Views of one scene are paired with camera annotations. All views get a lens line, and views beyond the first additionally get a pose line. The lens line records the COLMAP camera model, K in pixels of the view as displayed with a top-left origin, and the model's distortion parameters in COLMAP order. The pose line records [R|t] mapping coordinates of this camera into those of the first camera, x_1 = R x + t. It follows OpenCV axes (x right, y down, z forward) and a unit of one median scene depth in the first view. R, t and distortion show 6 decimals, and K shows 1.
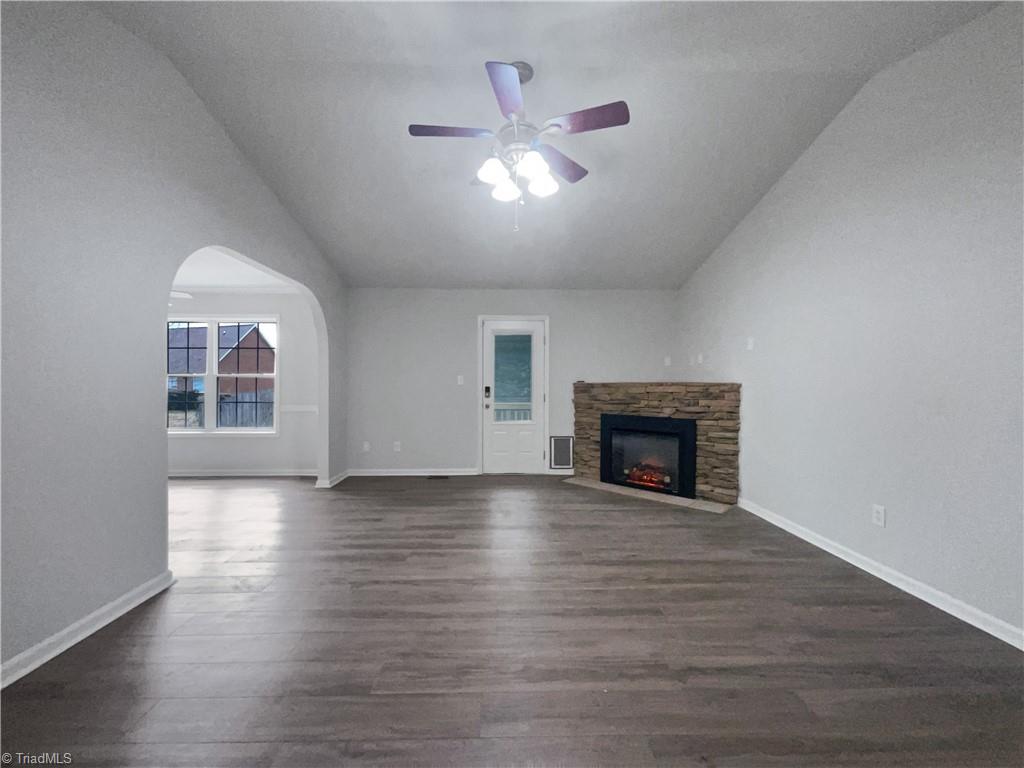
lens RADIAL K [[415.5, 0, 512.0], [0, 415.5, 384.0], [0, 0, 1]] dist [-0.010144, -0.000005]
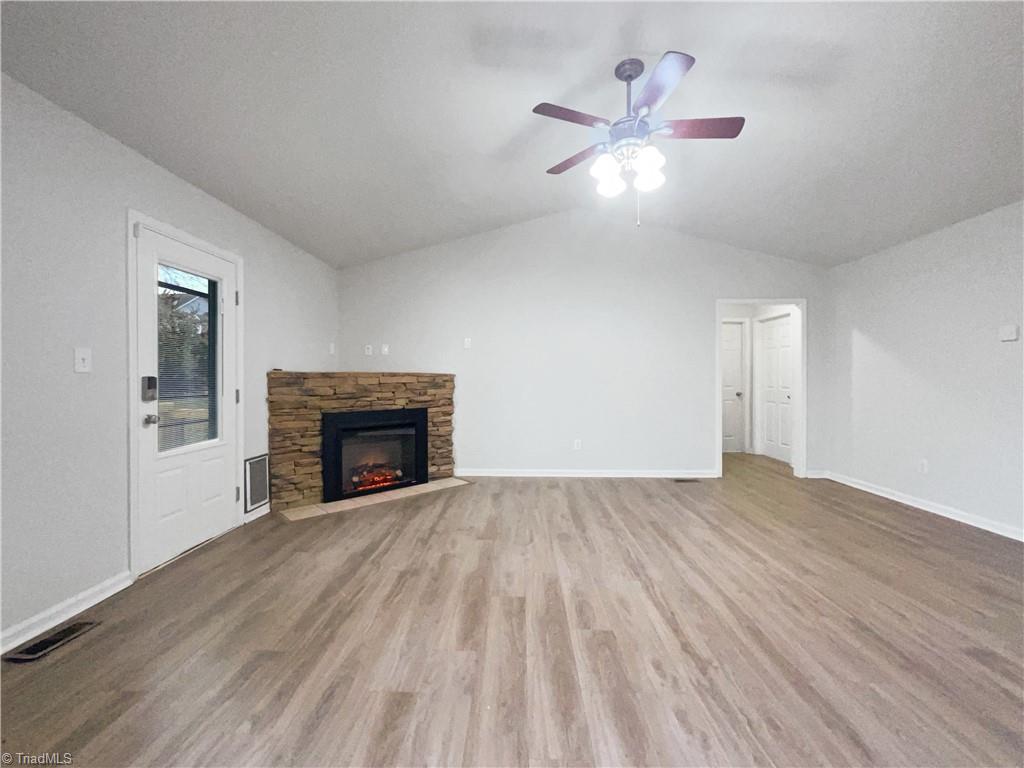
lens RADIAL K [[414.1, 0, 512.0], [0, 414.1, 384.0], [0, 0, 1]] dist [-0.000298, -0.000050]
pose [[0.044624, -0.013646, 0.998911, -0.557448], [-0.000646, 0.999906, 0.013689, 0.009031], [-0.999004, -0.001256, 0.044611, 0.676070]]
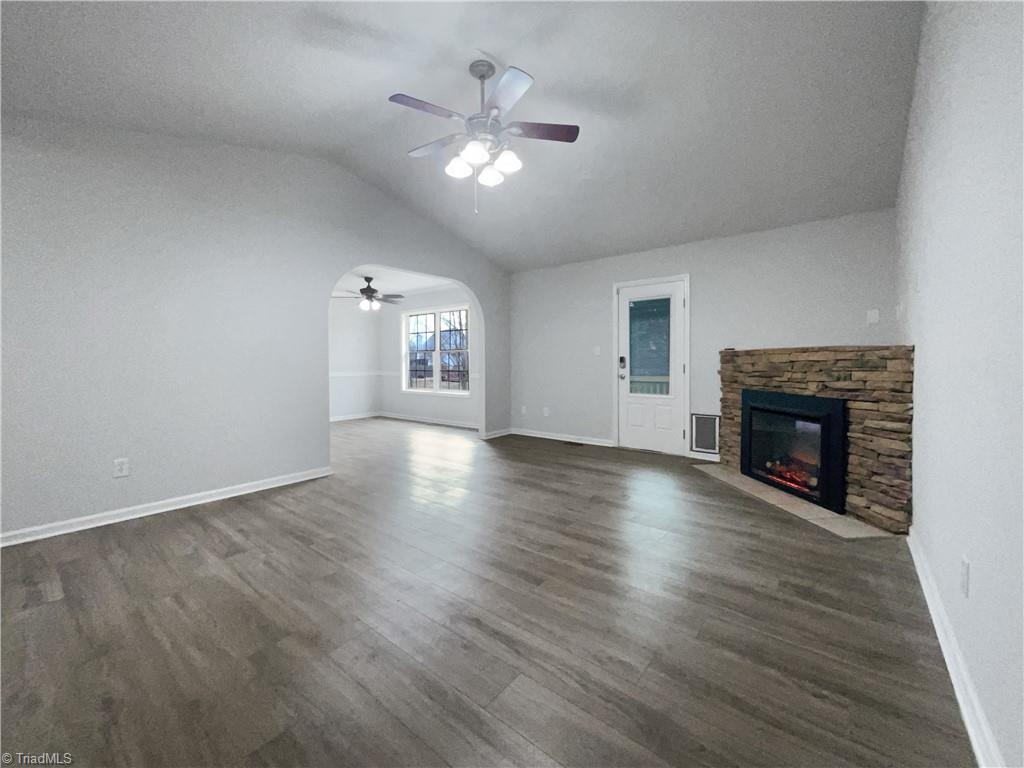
lens RADIAL K [[428.2, 0, 509.2], [0, 428.2, 367.6], [0, 0, 1]] dist [0.000837, 0.000103]
pose [[0.755827, 0.005221, -0.654751, 0.447413], [0.008119, 0.999817, 0.017344, 0.014037], [0.654722, -0.018425, 0.755646, 0.093902]]
